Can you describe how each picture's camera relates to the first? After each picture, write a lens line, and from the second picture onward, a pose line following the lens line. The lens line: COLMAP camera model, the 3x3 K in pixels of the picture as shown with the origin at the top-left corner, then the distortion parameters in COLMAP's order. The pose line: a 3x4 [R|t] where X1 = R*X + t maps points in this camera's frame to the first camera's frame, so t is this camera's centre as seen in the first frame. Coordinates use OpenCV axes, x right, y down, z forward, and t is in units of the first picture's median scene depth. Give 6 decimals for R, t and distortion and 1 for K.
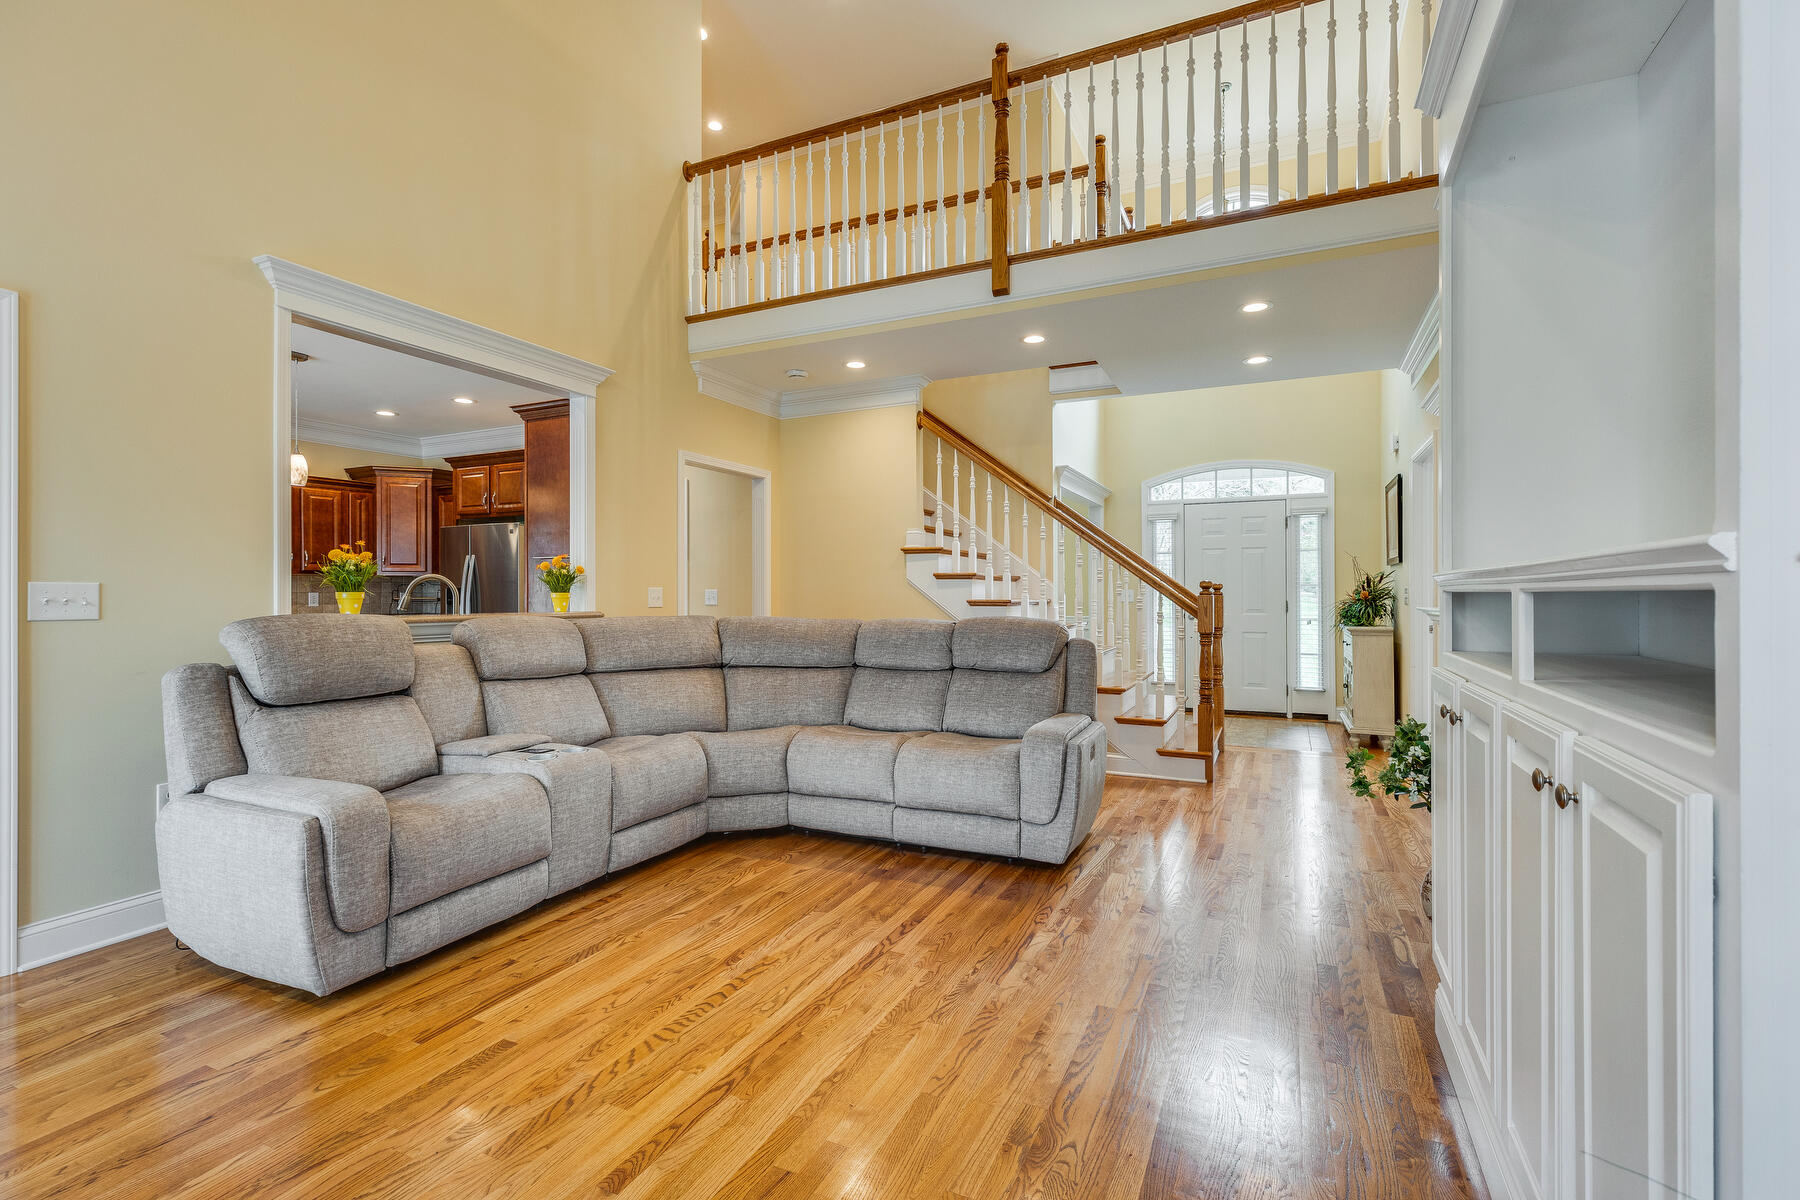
lens RADIAL K [[813.8, 0, 898.6], [0, 813.8, 582.7], [0, 0, 1]] dist [0.011237, 0.000100]
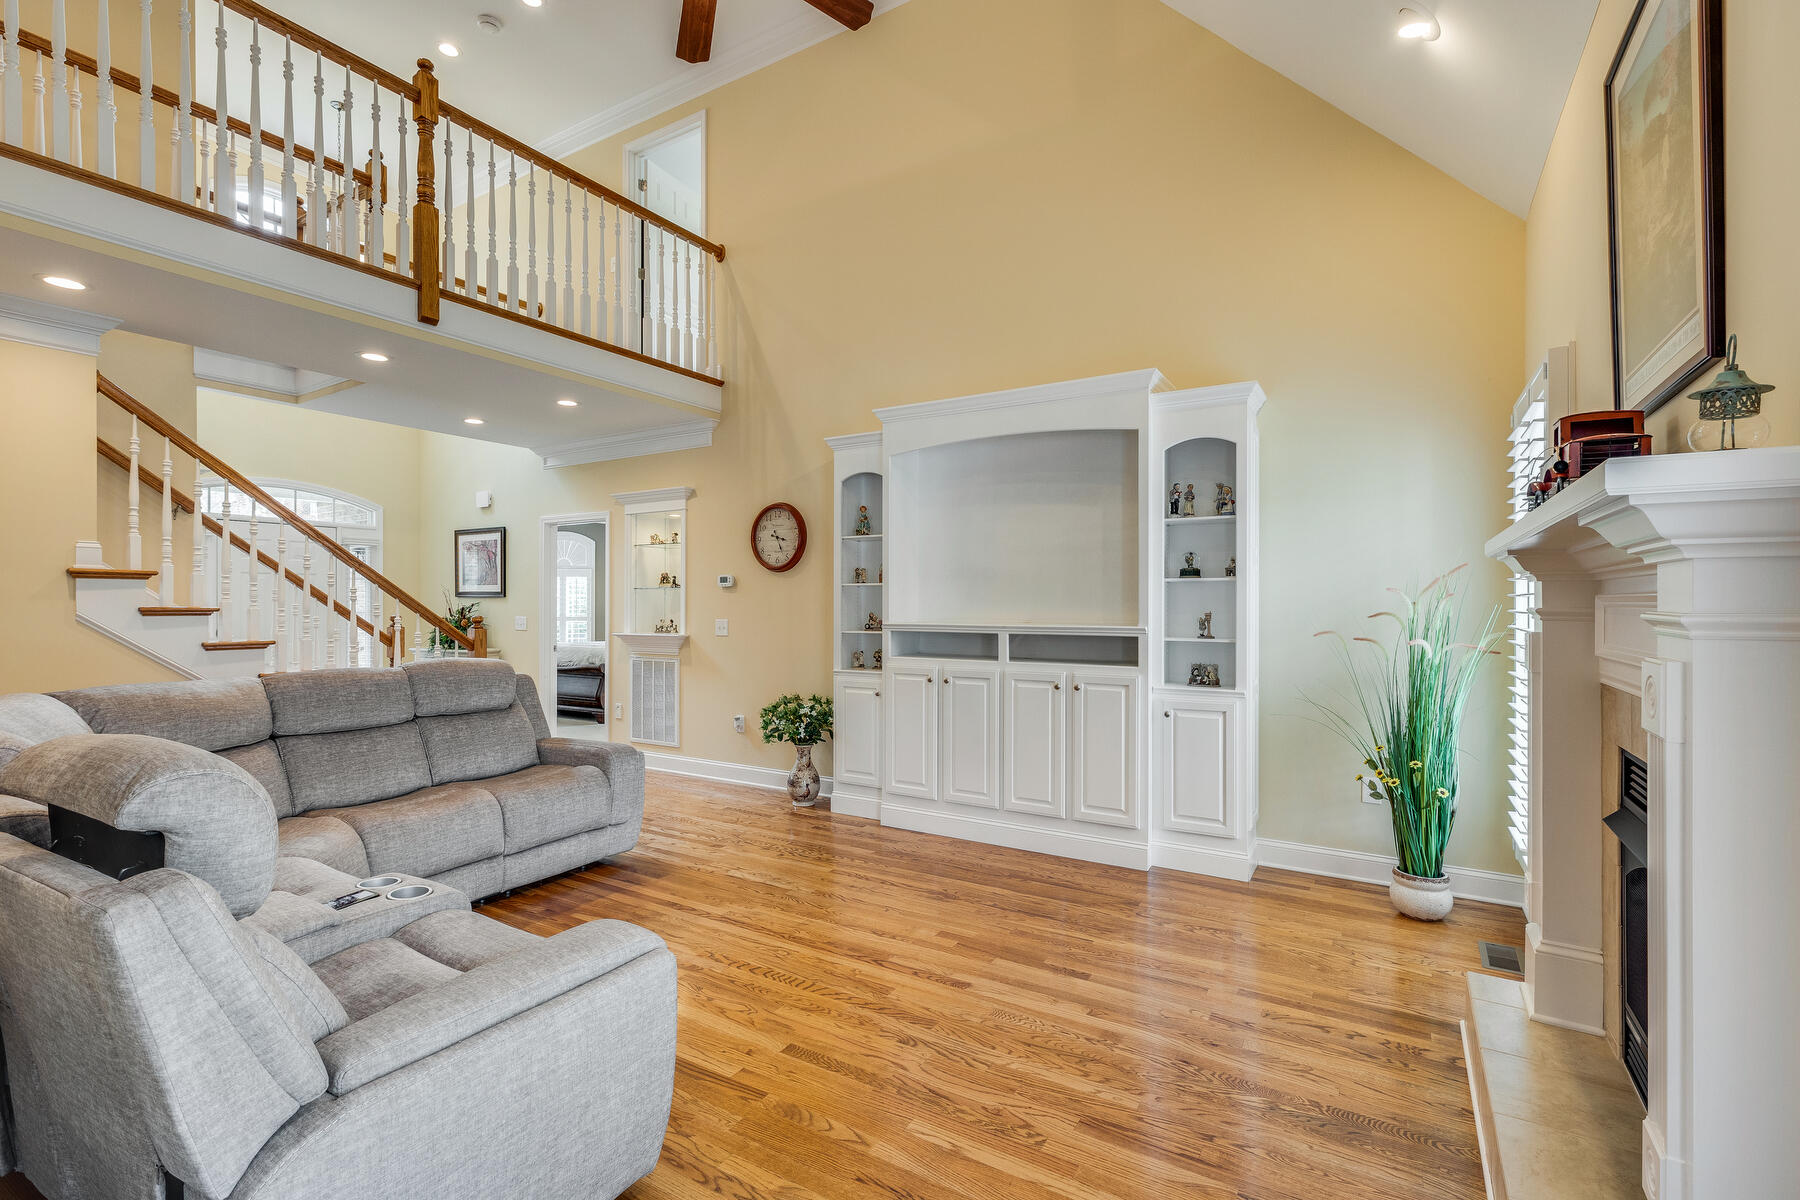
lens RADIAL K [[809.4, 0, 897.0], [0, 809.4, 597.1], [0, 0, 1]] dist [-0.001275, -0.000113]
pose [[0.110892, 0.006485, 0.993811, -0.729106], [-0.014309, 0.999885, -0.004928, -0.033168], [-0.993729, -0.013674, 0.110972, 0.331066]]
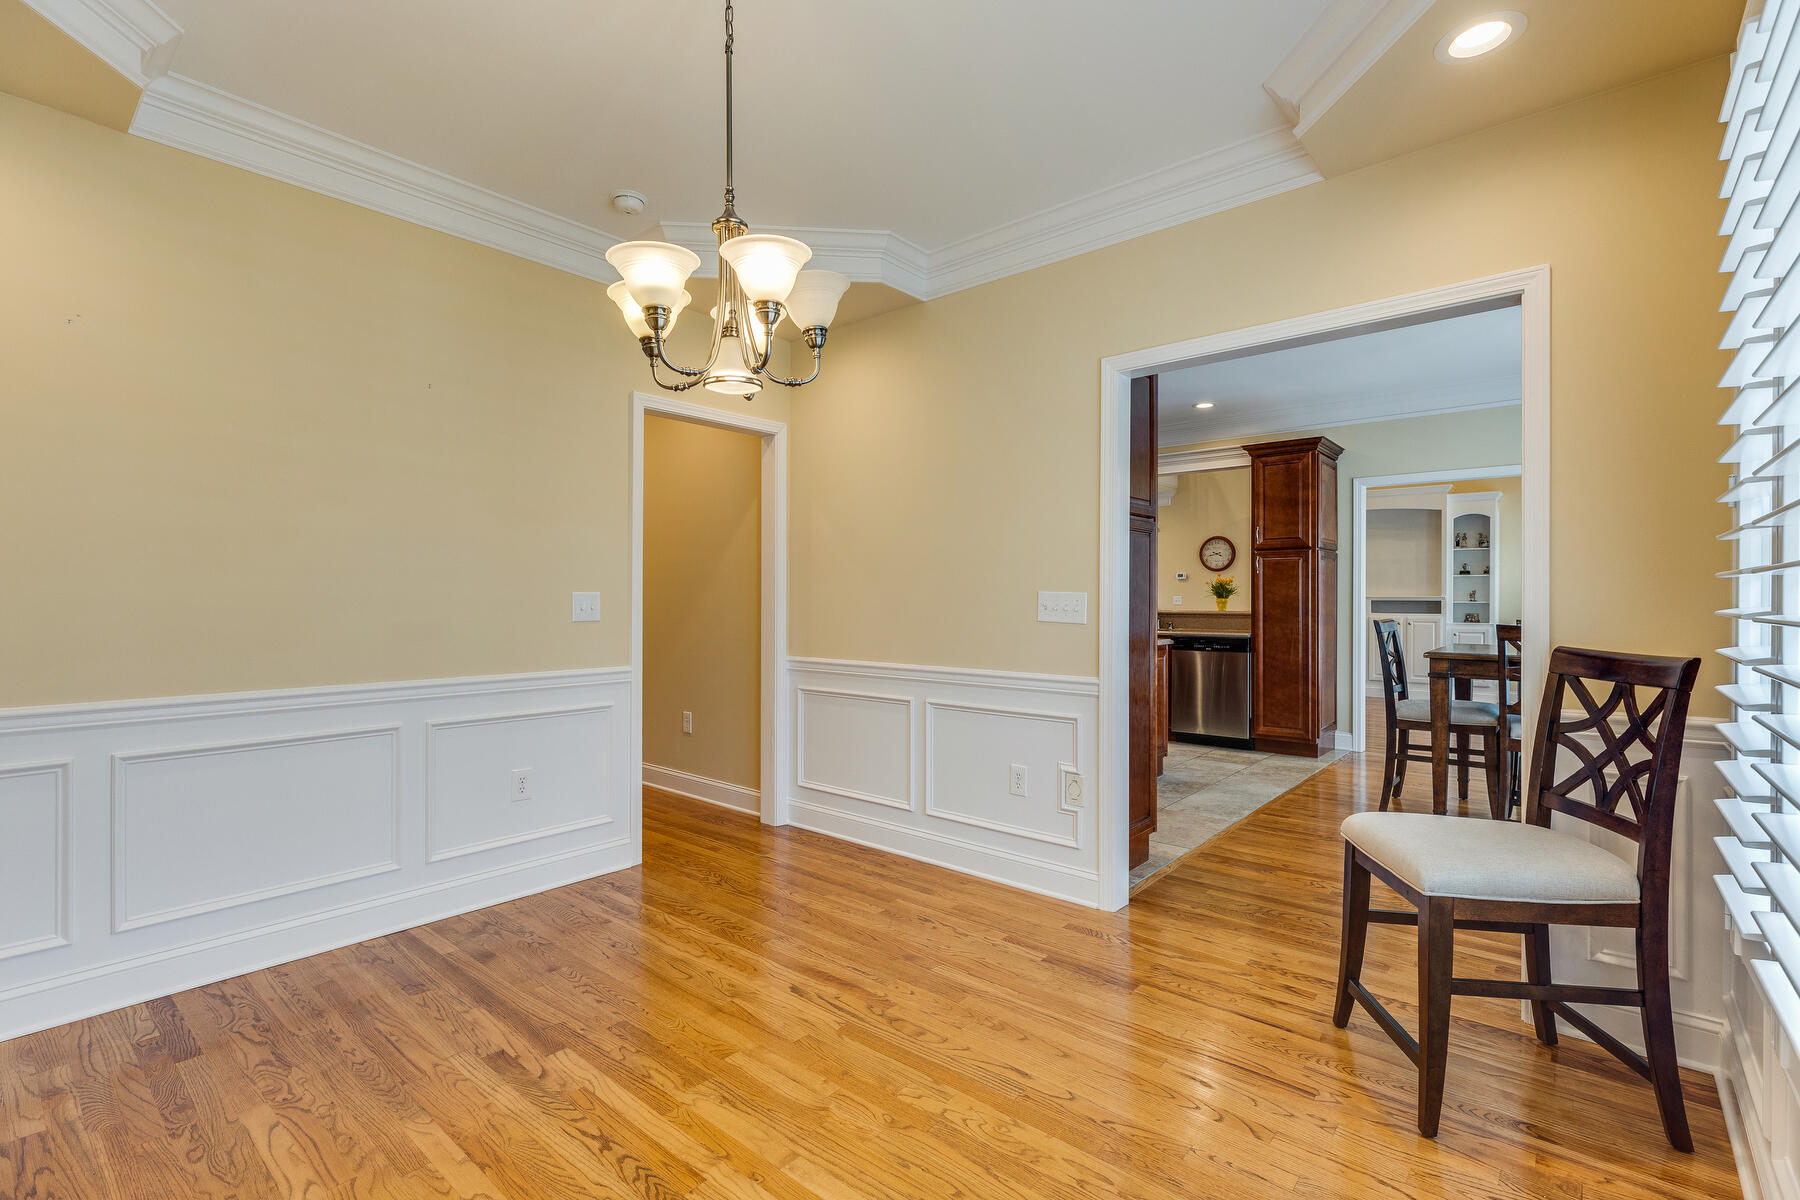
lens RADIAL K [[809.4, 0, 897.0], [0, 809.4, 597.1], [0, 0, 1]] dist [-0.001275, -0.000113]
pose [[0.257221, 0.003361, 0.966347, -2.057287], [-0.018935, 0.999819, 0.001563, 0.013708], [-0.966167, -0.018700, 0.257238, 0.929919]]
